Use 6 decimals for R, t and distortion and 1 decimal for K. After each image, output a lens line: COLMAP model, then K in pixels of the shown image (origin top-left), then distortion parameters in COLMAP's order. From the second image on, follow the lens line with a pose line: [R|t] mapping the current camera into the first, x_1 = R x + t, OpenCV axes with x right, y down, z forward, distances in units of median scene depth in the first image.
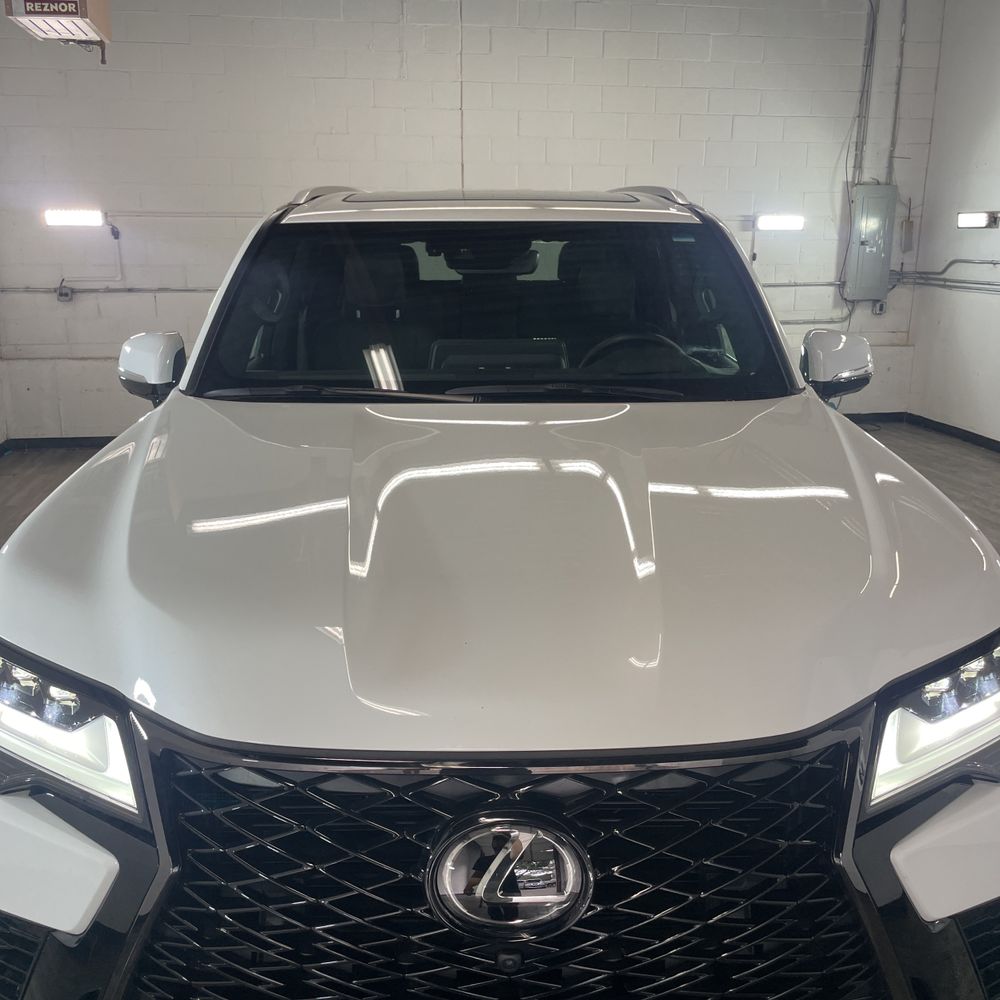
lens RADIAL K [[984.1, 0, 500.0], [0, 984.1, 500.0], [0, 0, 1]] dist [0.109490, -0.130972]
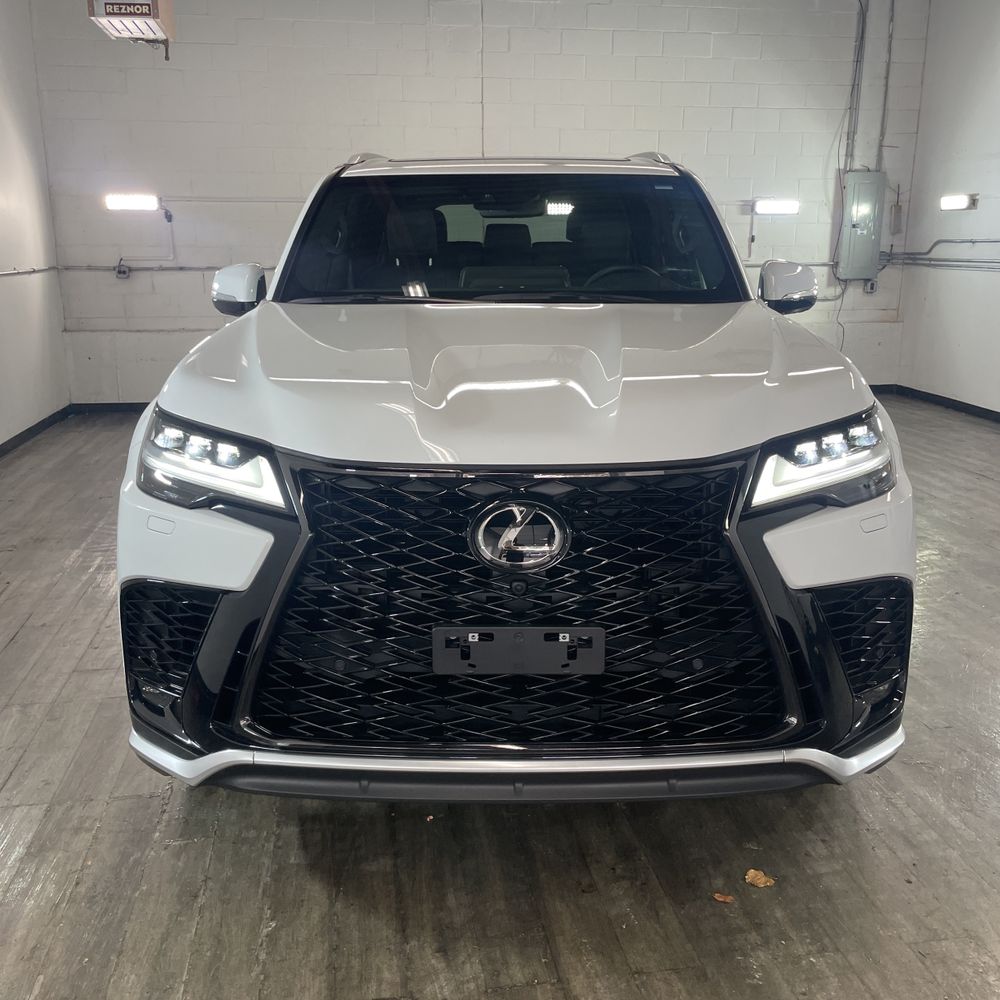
lens RADIAL K [[984.1, 0, 500.0], [0, 984.1, 500.0], [0, 0, 1]] dist [0.109490, -0.130972]
pose [[0.999841, 0.002297, -0.017697, 0.001055], [-0.002405, 0.999979, -0.006060, 0.052168], [0.017683, 0.006102, 0.999825, -0.093851]]
